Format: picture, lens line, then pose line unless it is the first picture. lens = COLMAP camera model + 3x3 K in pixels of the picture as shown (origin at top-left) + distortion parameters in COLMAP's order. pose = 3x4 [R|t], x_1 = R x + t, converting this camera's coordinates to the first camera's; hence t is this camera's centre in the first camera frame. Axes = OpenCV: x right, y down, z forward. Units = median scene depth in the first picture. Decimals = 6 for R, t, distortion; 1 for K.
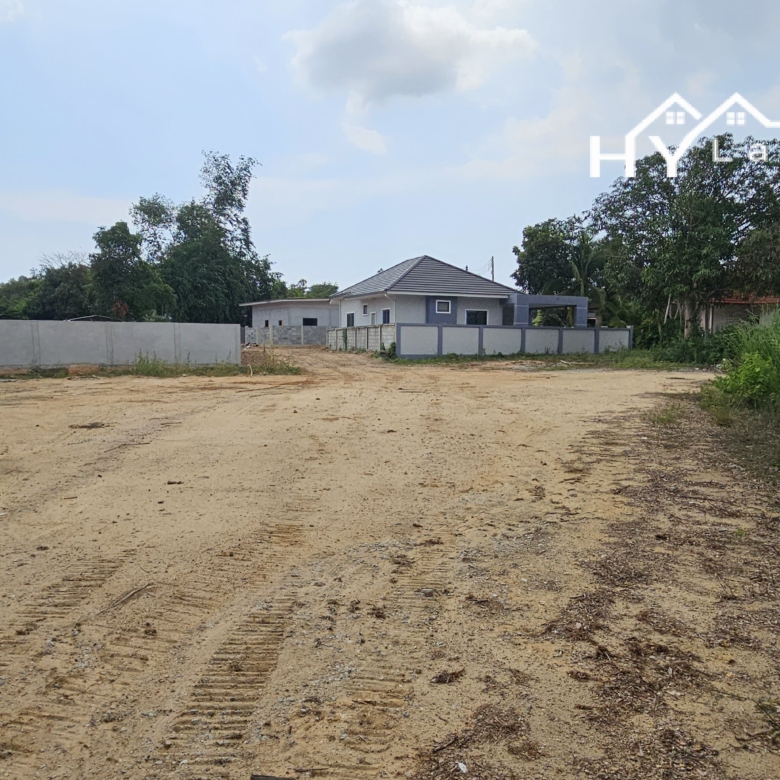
lens RADIAL K [[788.4, 0, 390.0], [0, 788.4, 390.0], [0, 0, 1]] dist [0.021173, 0.009735]
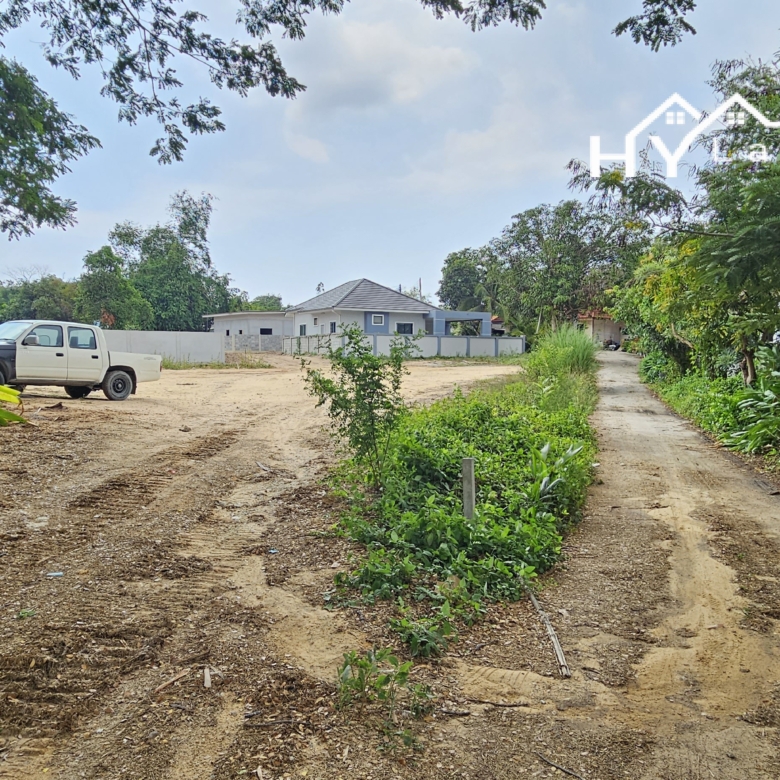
lens RADIAL K [[788.4, 0, 390.0], [0, 788.4, 390.0], [0, 0, 1]] dist [0.021173, 0.009735]
pose [[0.997328, -0.002031, 0.073030, -0.004740], [0.002983, 0.999912, -0.012936, 0.019305], [-0.072997, 0.013119, 0.997246, -0.213379]]
